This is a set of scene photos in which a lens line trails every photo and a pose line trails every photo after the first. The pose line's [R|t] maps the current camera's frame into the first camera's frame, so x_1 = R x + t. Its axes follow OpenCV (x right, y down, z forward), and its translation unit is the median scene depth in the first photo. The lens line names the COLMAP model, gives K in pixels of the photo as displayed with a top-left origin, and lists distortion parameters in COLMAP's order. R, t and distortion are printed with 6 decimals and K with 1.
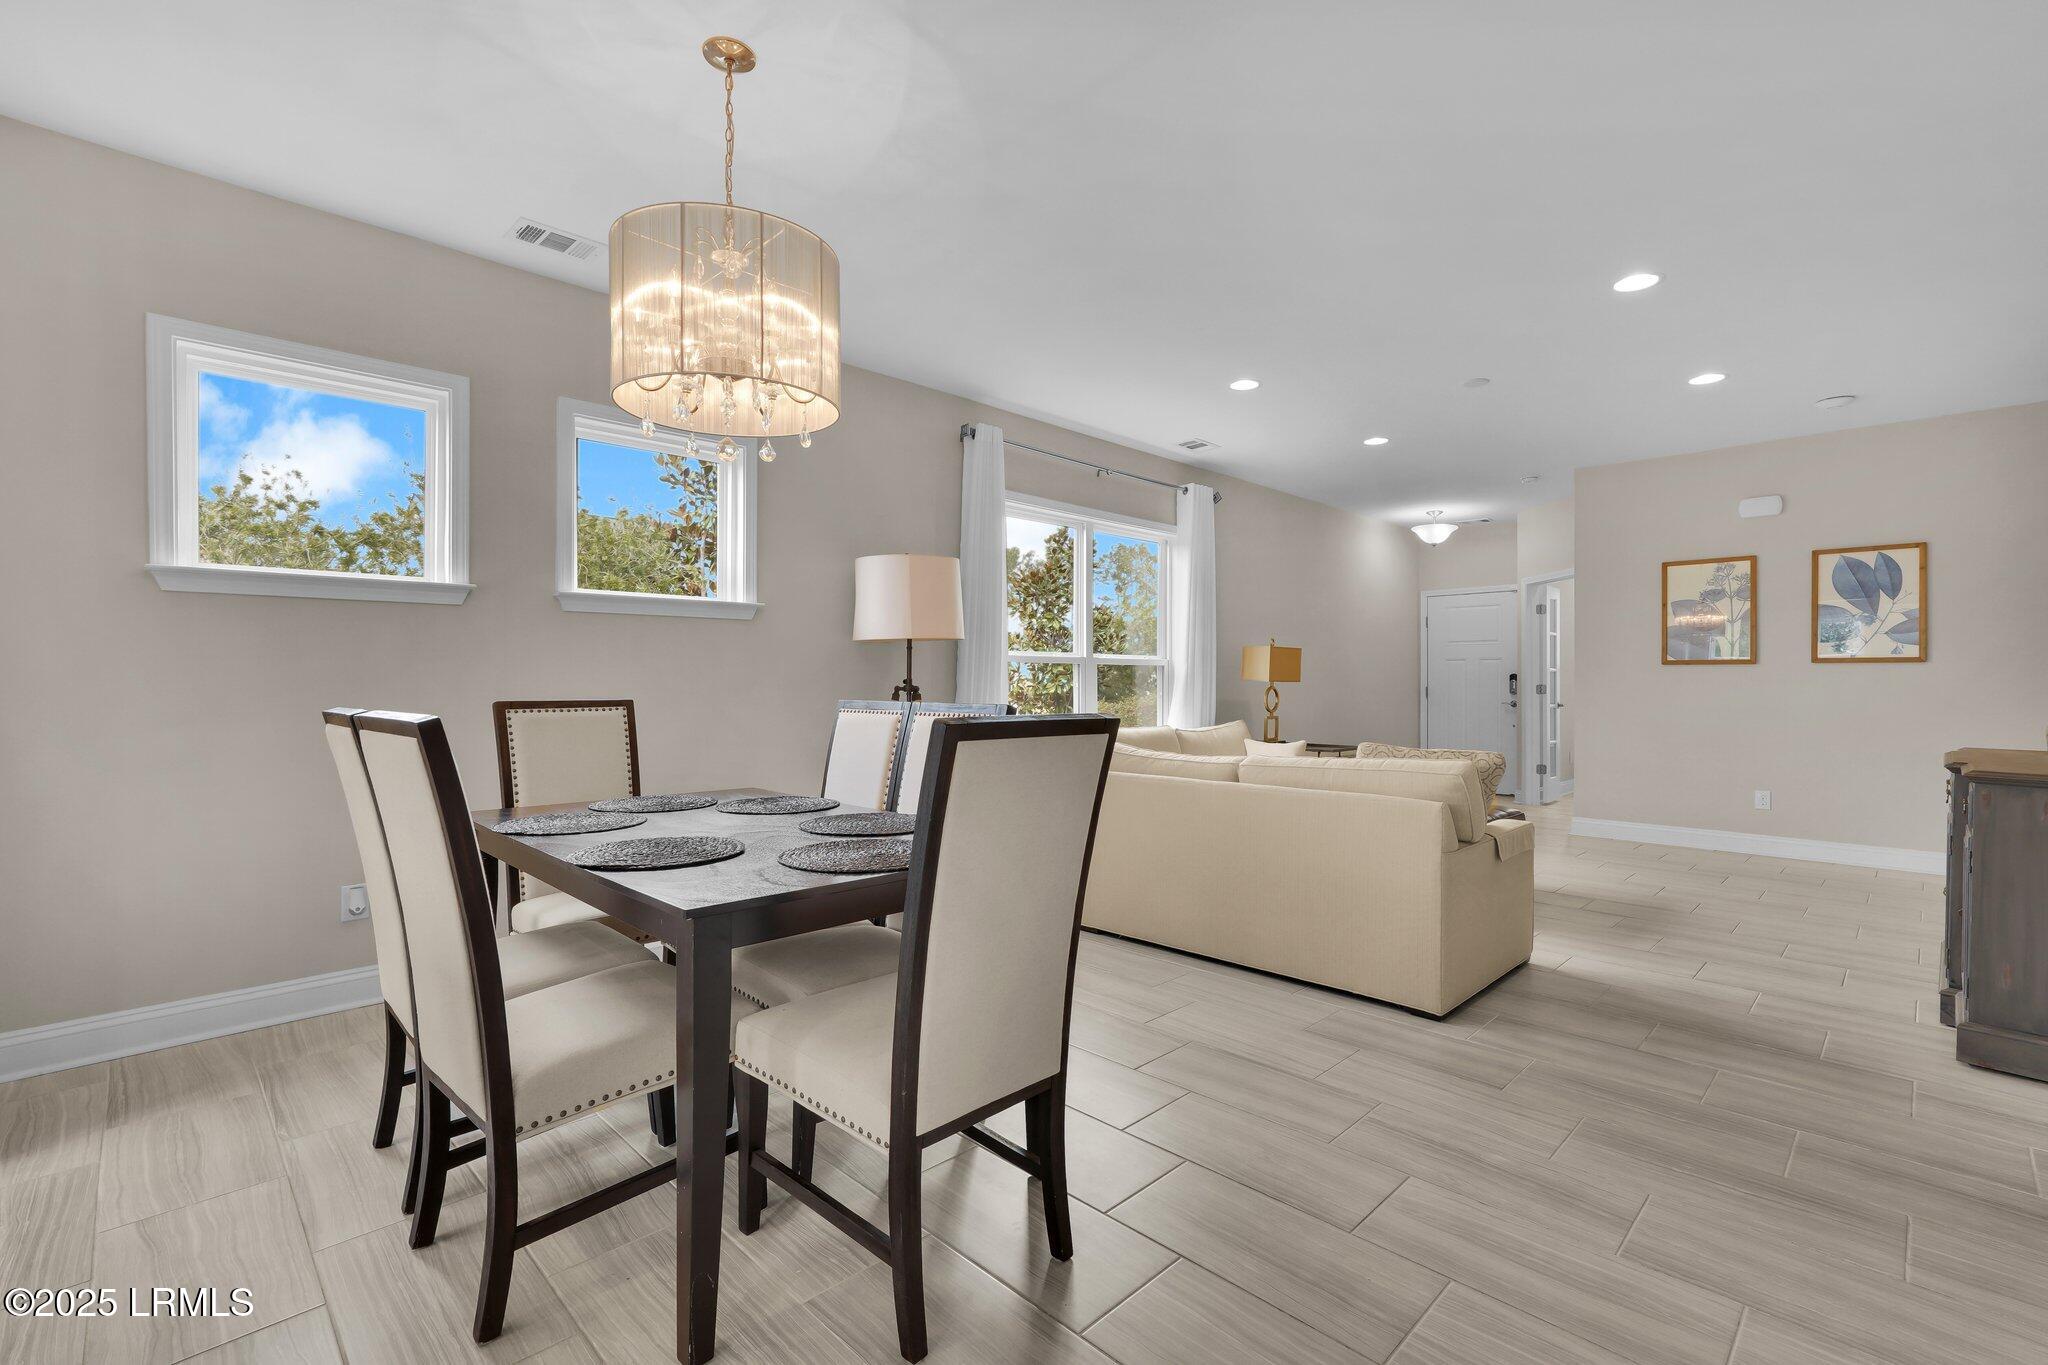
lens RADIAL K [[902.4, 0, 1024.7], [0, 902.4, 680.1], [0, 0, 1]] dist [-0.002088, 0.000169]
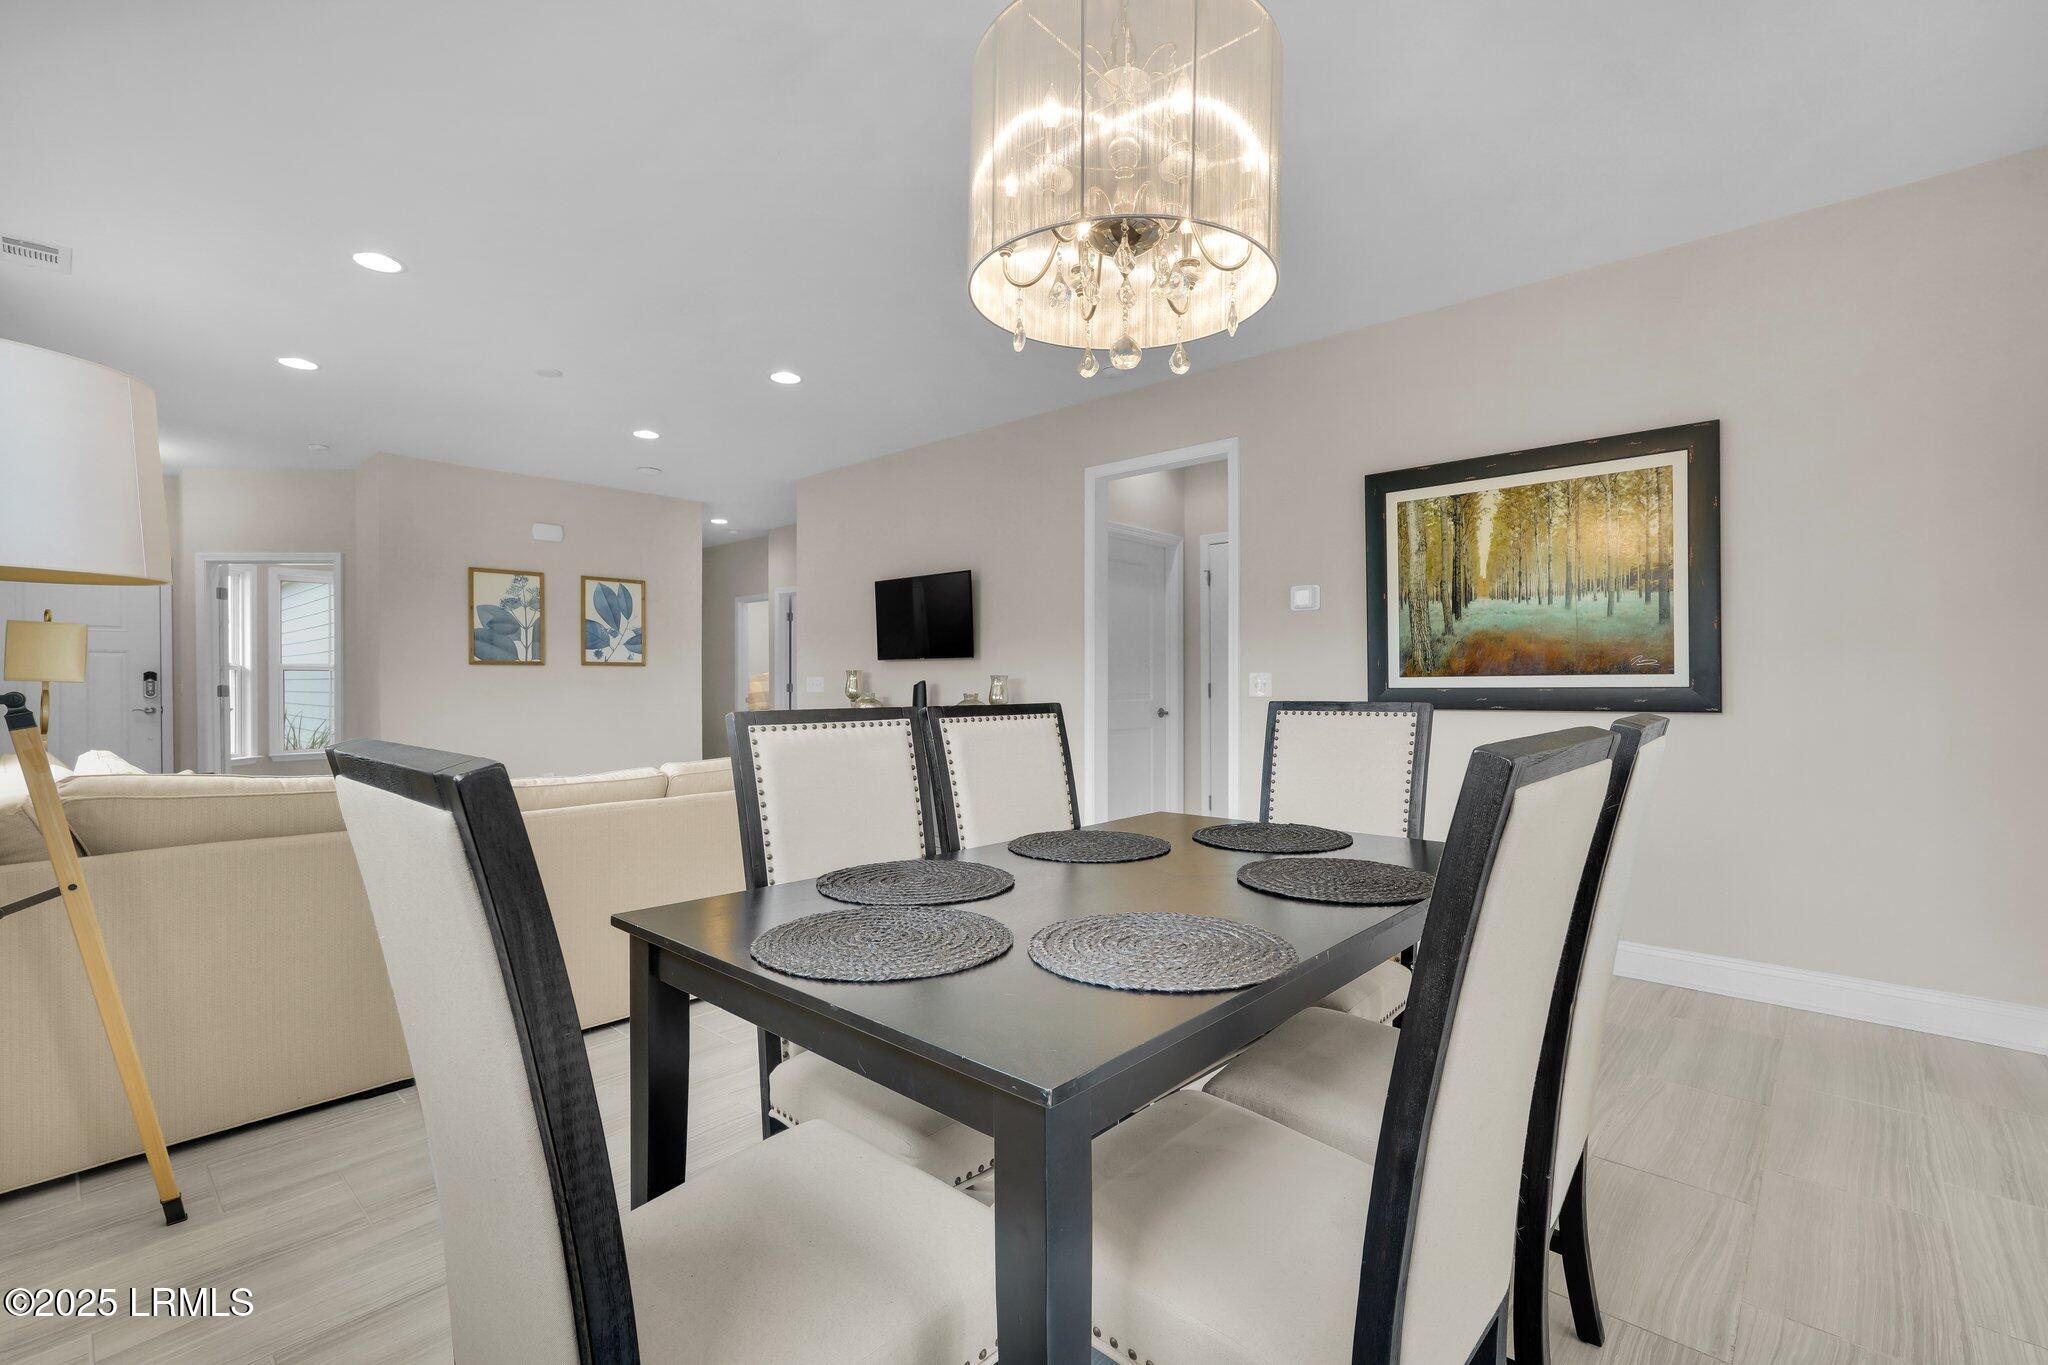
lens RADIAL K [[912.5, 0, 1023.8], [0, 912.5, 688.7], [0, 0, 1]] dist [-0.002340, 0.001538]
pose [[-0.052615, -0.010512, 0.998560, -0.413084], [0.001067, 0.999943, 0.010583, 0.000423], [-0.998614, 0.001622, -0.052601, 0.442341]]
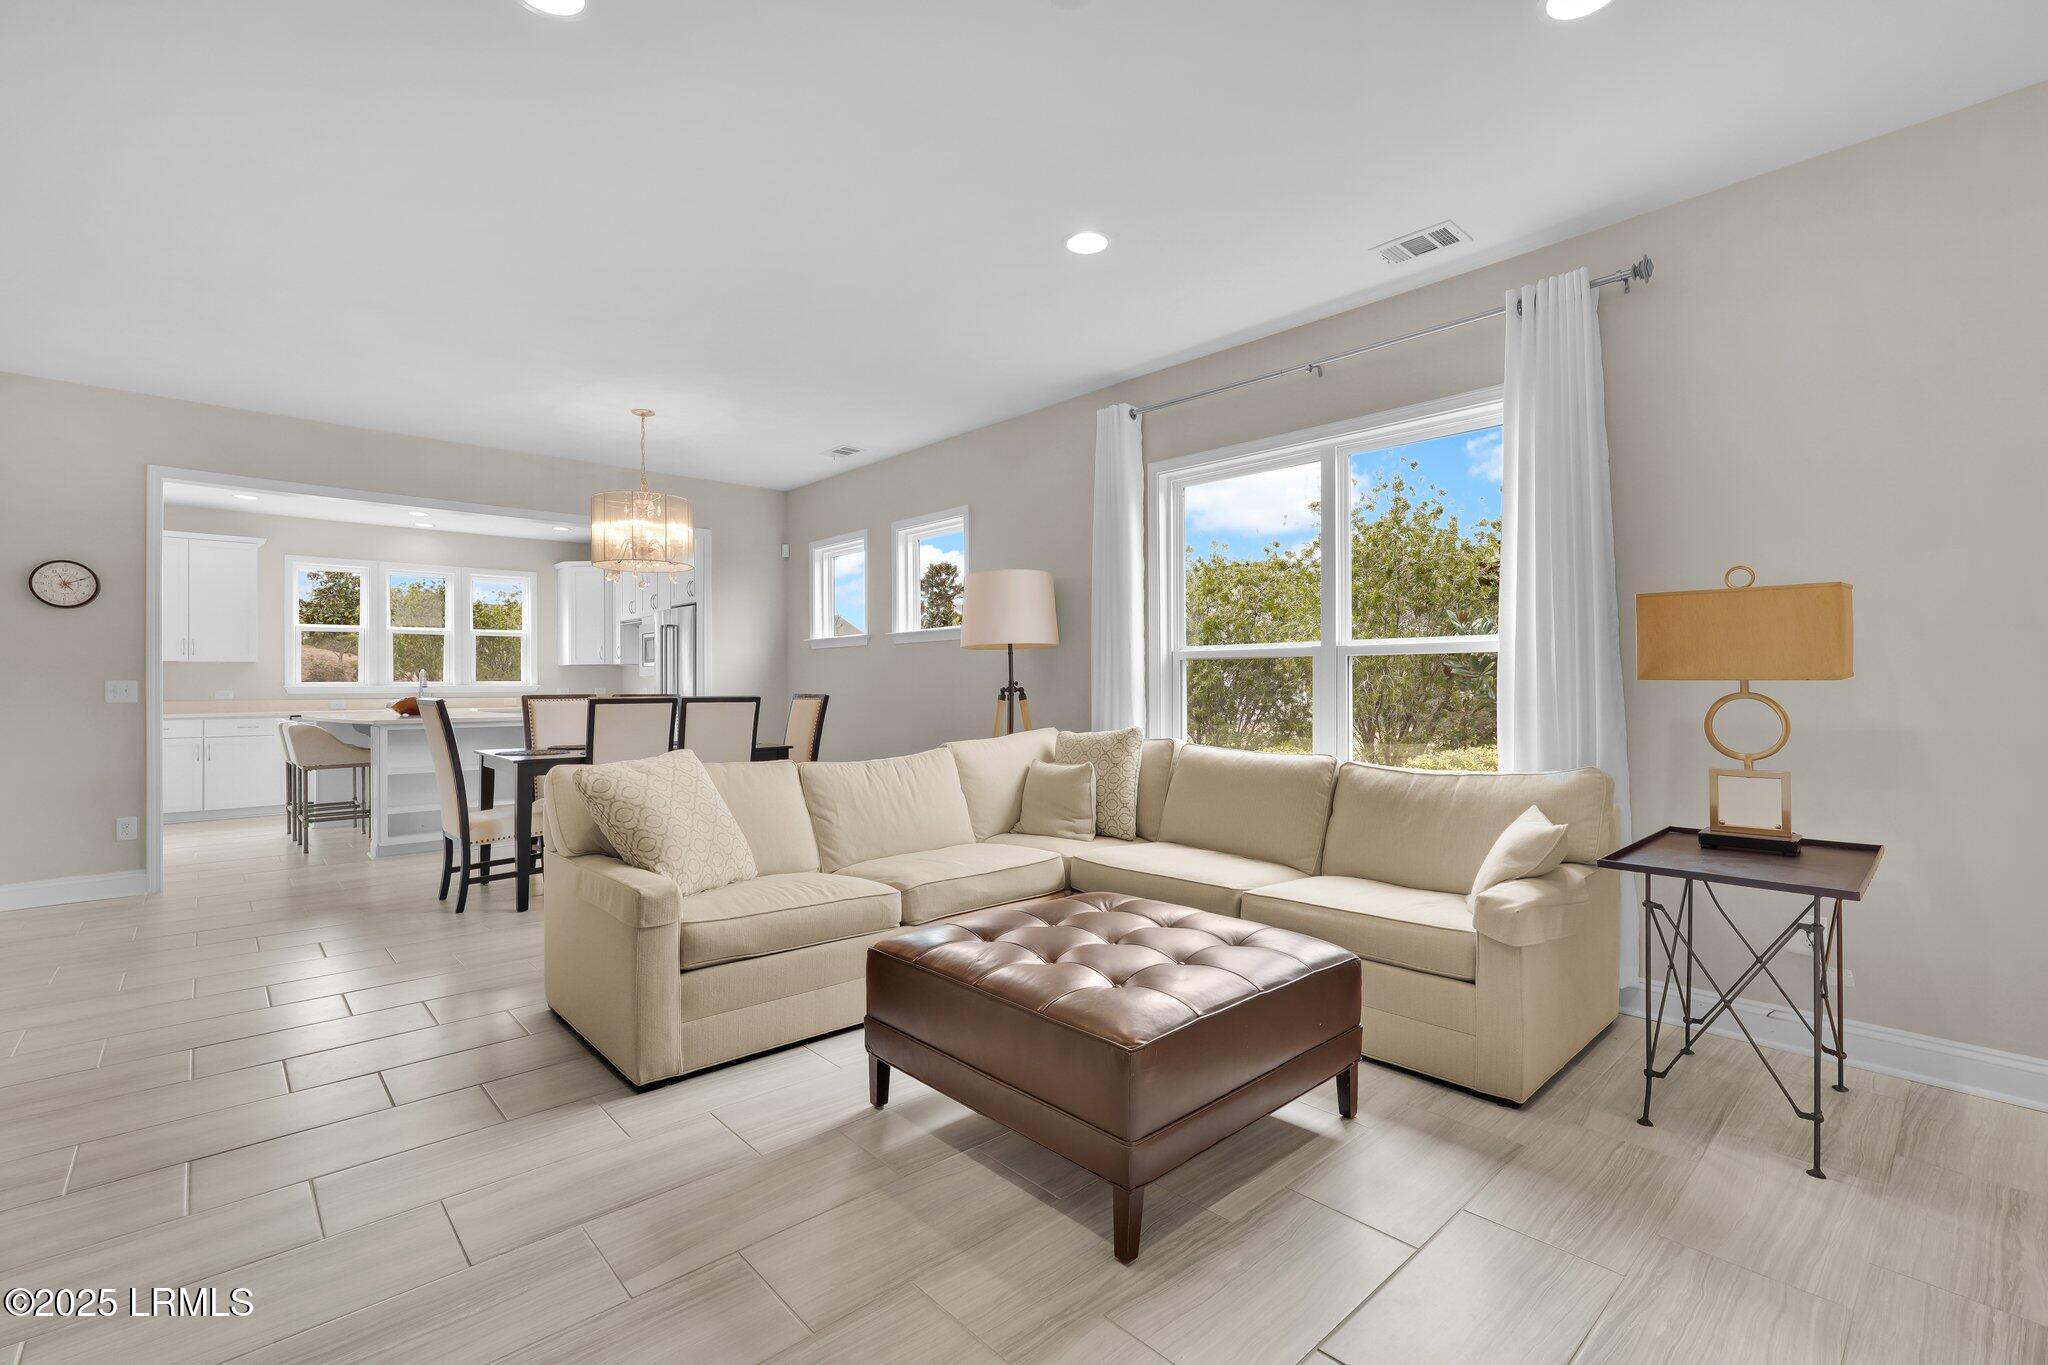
lens RADIAL K [[883.2, 0, 1013.8], [0, 883.2, 678.1], [0, 0, 1]] dist [-0.009345, -0.000147]
pose [[-0.029903, -0.007921, -0.999521, 0.727585], [0.004608, 0.999957, -0.008062, 0.002776], [0.999542, -0.004847, -0.029865, 0.778448]]
